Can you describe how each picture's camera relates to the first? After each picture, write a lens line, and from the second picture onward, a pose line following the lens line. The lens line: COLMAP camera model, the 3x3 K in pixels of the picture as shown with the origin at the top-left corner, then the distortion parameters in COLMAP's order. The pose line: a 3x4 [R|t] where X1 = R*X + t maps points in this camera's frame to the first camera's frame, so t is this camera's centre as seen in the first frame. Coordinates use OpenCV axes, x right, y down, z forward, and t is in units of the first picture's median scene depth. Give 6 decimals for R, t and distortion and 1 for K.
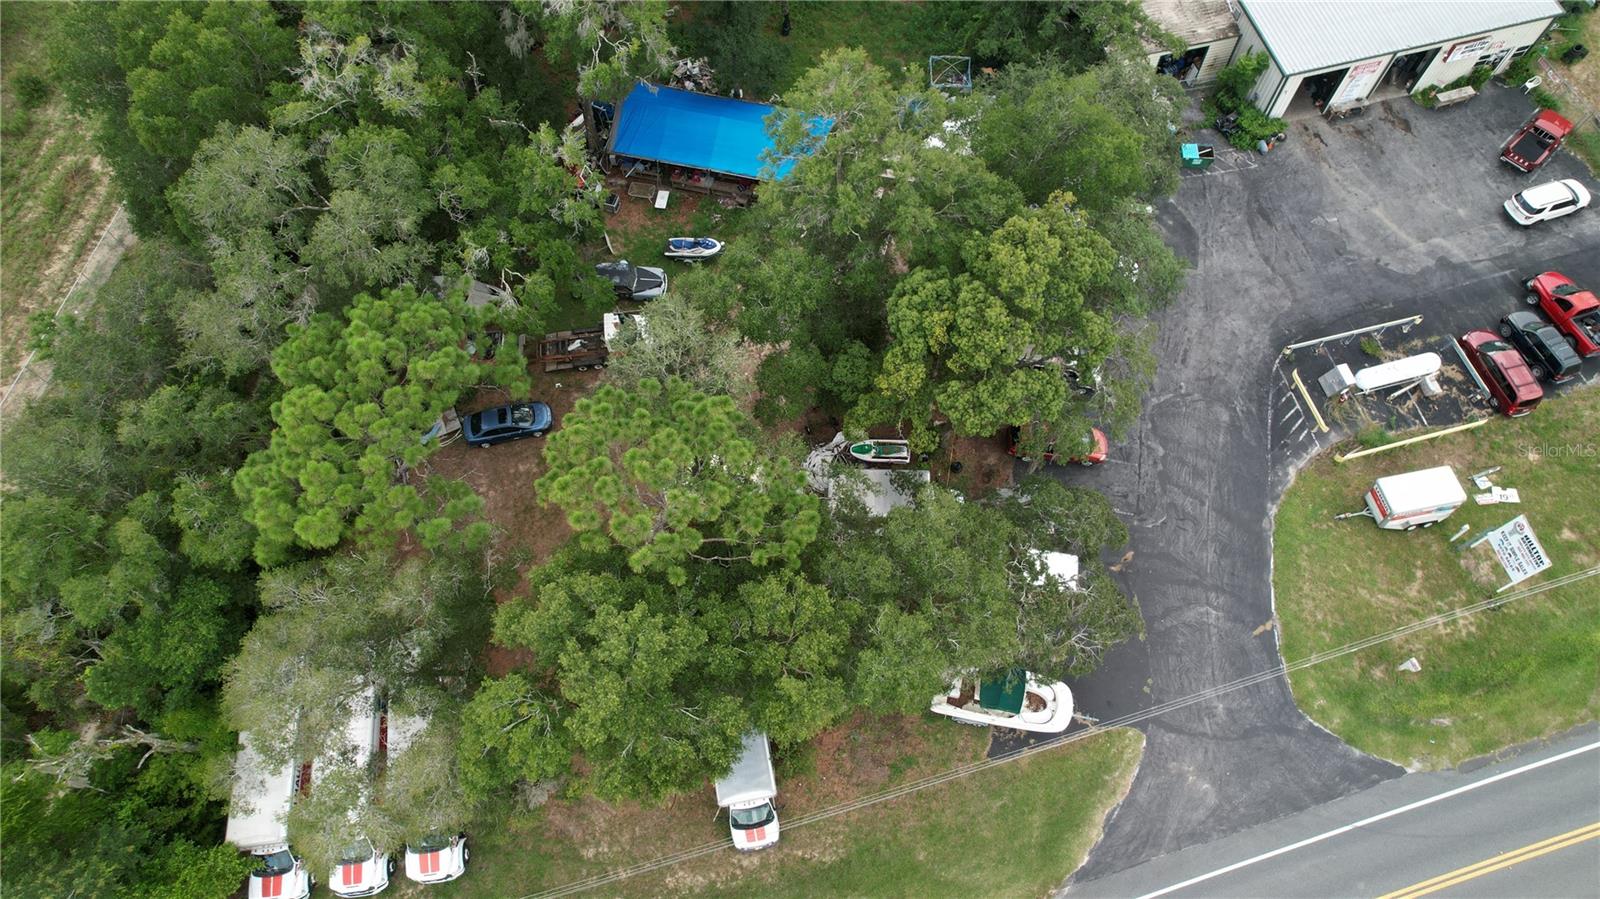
lens RADIAL K [[1020.3, 0, 809.9], [0, 1020.3, 445.6], [0, 0, 1]] dist [-0.074601, 0.066580]
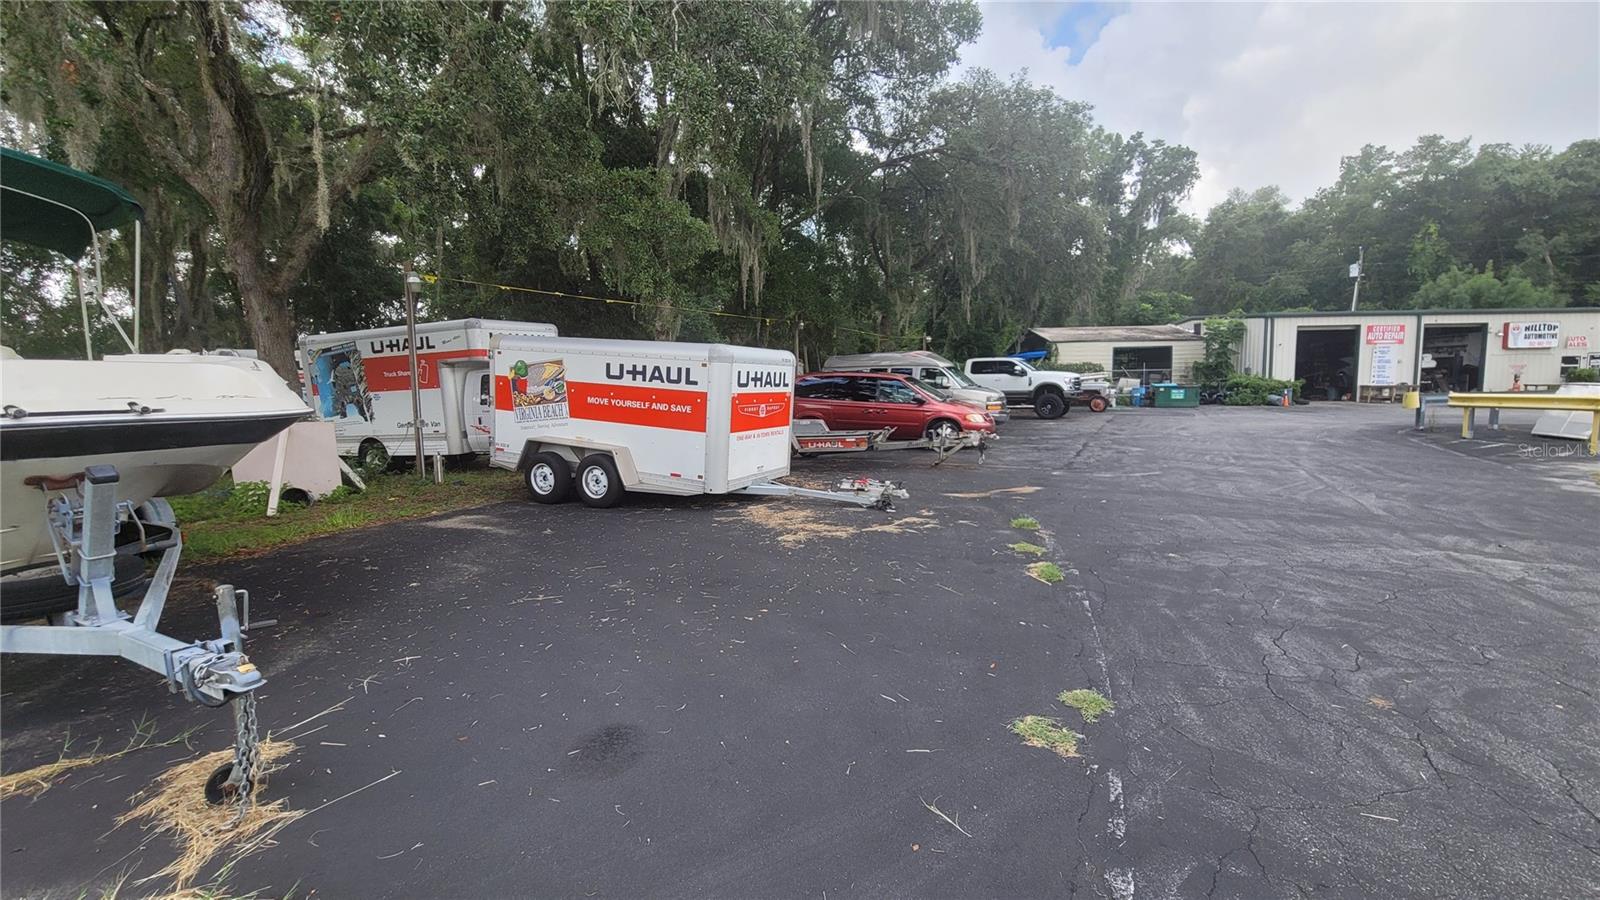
lens RADIAL K [[656.6, 0, 810.3], [0, 656.6, 452.0], [0, 0, 1]] dist [-0.004911, 0.001353]
pose [[0.958967, 0.008080, -0.283402, 0.288891], [-0.242216, 0.542873, -0.804127, 0.249017], [0.147354, 0.839776, 0.522555, 0.824326]]
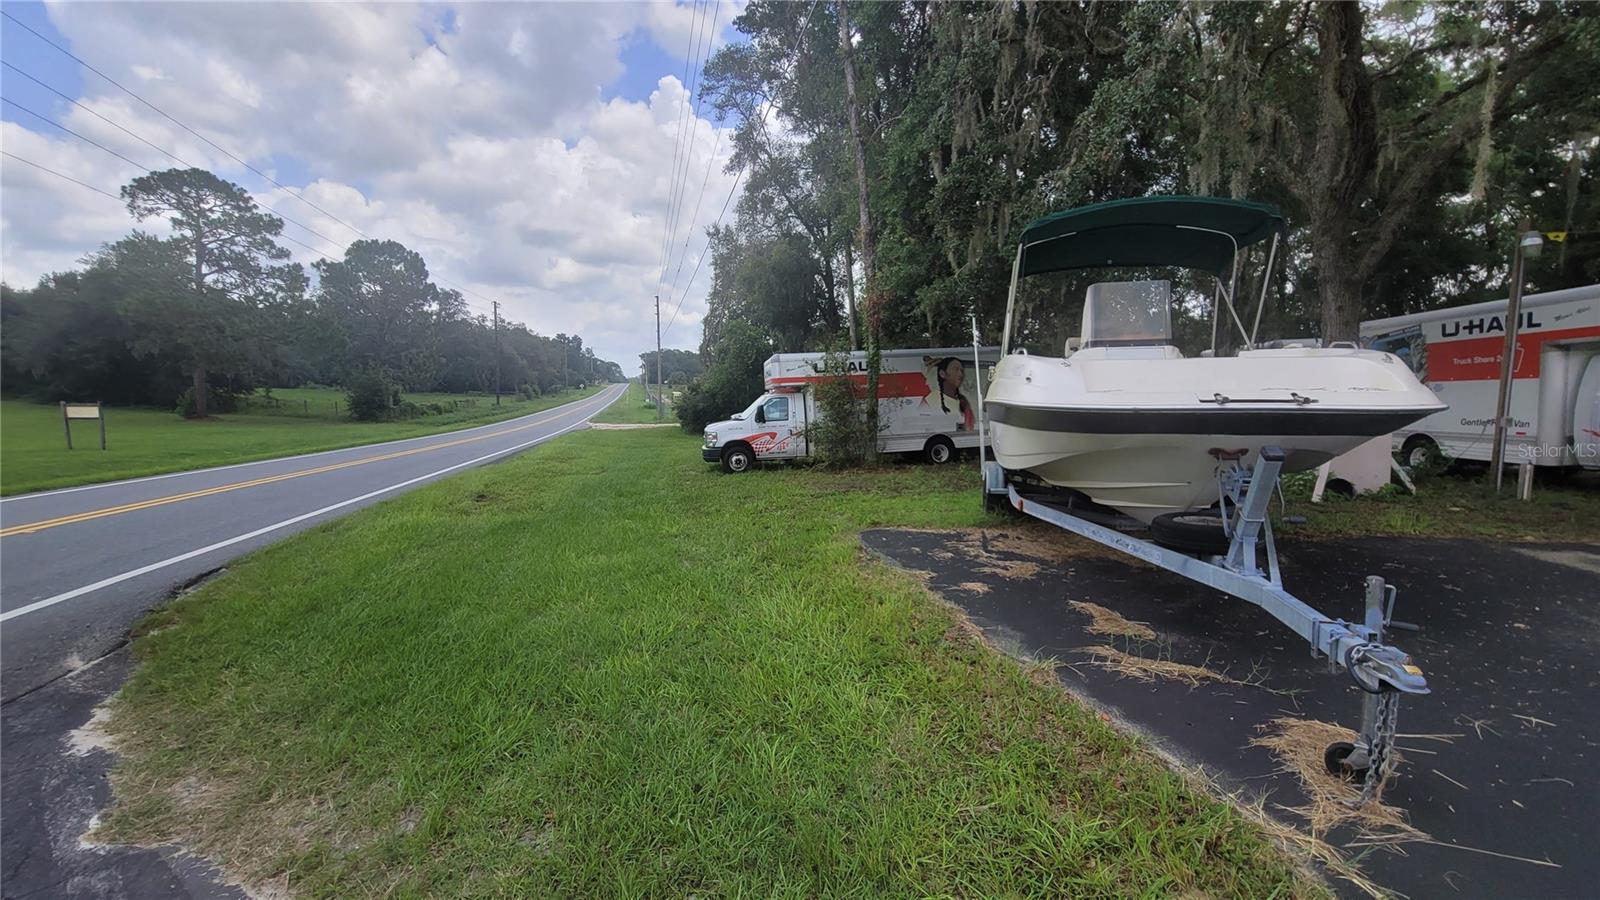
lens RADIAL K [[656.6, 0, 808.8], [0, 656.6, 453.7], [0, 0, 1]] dist [-0.004911, 0.001353]
pose [[-0.038249, 0.101616, -0.994088, 0.284755], [-0.888010, 0.452732, 0.080446, 0.254368], [0.458230, 0.885837, 0.072920, 0.820965]]
